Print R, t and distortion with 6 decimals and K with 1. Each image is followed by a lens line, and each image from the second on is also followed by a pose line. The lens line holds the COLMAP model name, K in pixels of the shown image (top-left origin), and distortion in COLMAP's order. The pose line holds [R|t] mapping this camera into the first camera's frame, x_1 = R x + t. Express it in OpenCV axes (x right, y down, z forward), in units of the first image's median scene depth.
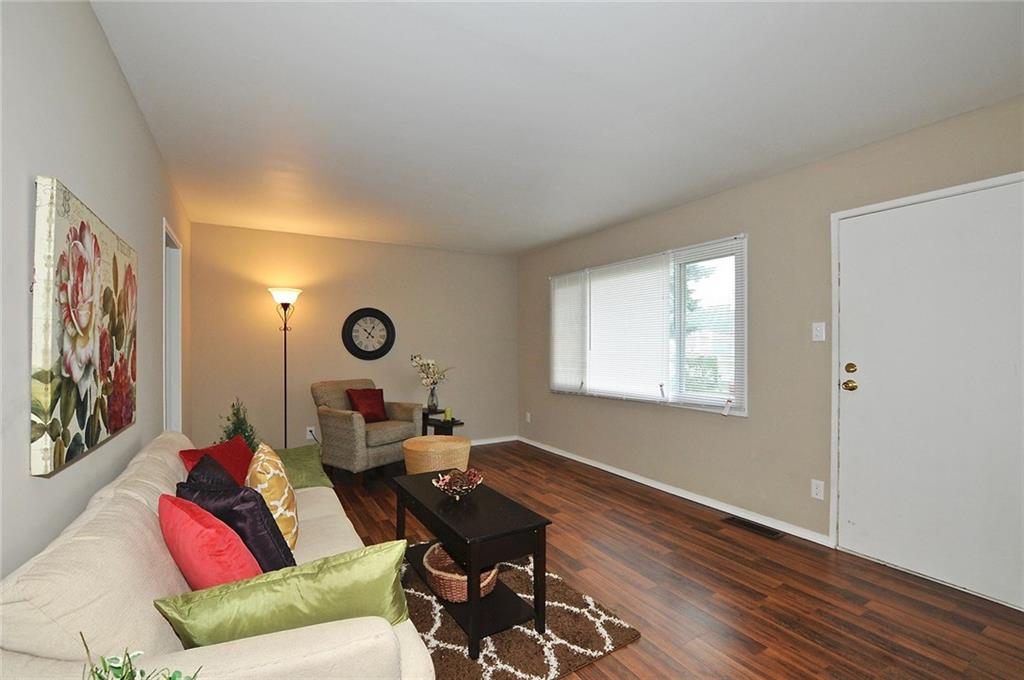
lens RADIAL K [[443.8, 0, 509.9], [0, 443.8, 347.3], [0, 0, 1]] dist [-0.000057, -0.000017]
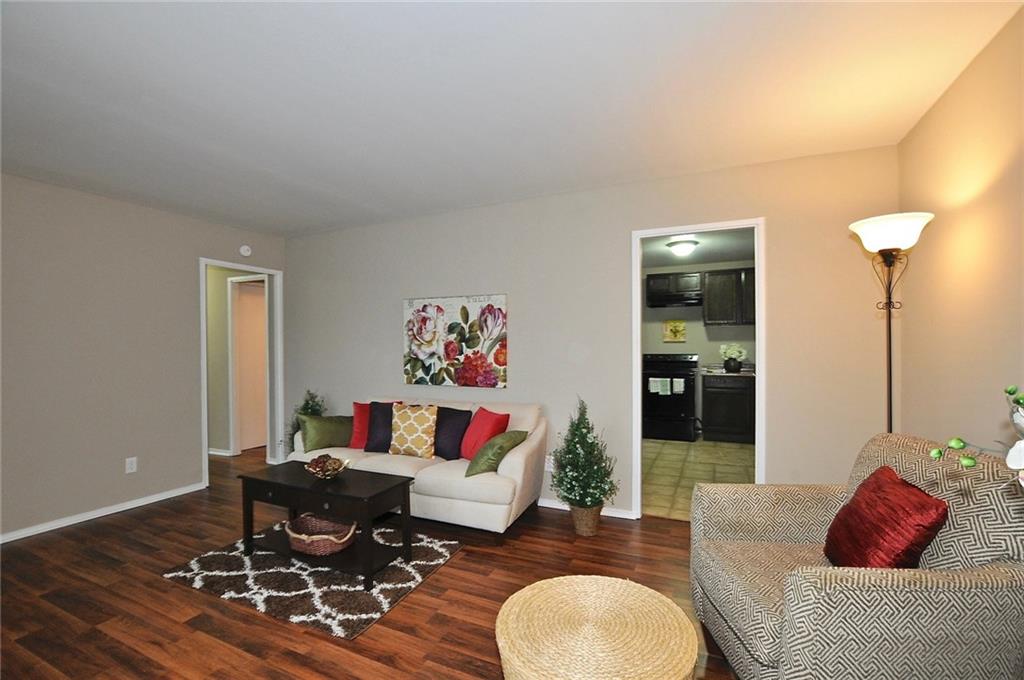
lens RADIAL K [[443.8, 0, 509.9], [0, 443.8, 347.3], [0, 0, 1]] dist [-0.000057, -0.000017]
pose [[-0.843072, 0.010026, -0.537708, 0.125151], [0.007608, 0.999948, 0.006717, -0.018337], [0.537747, 0.001573, -0.843104, 3.559406]]
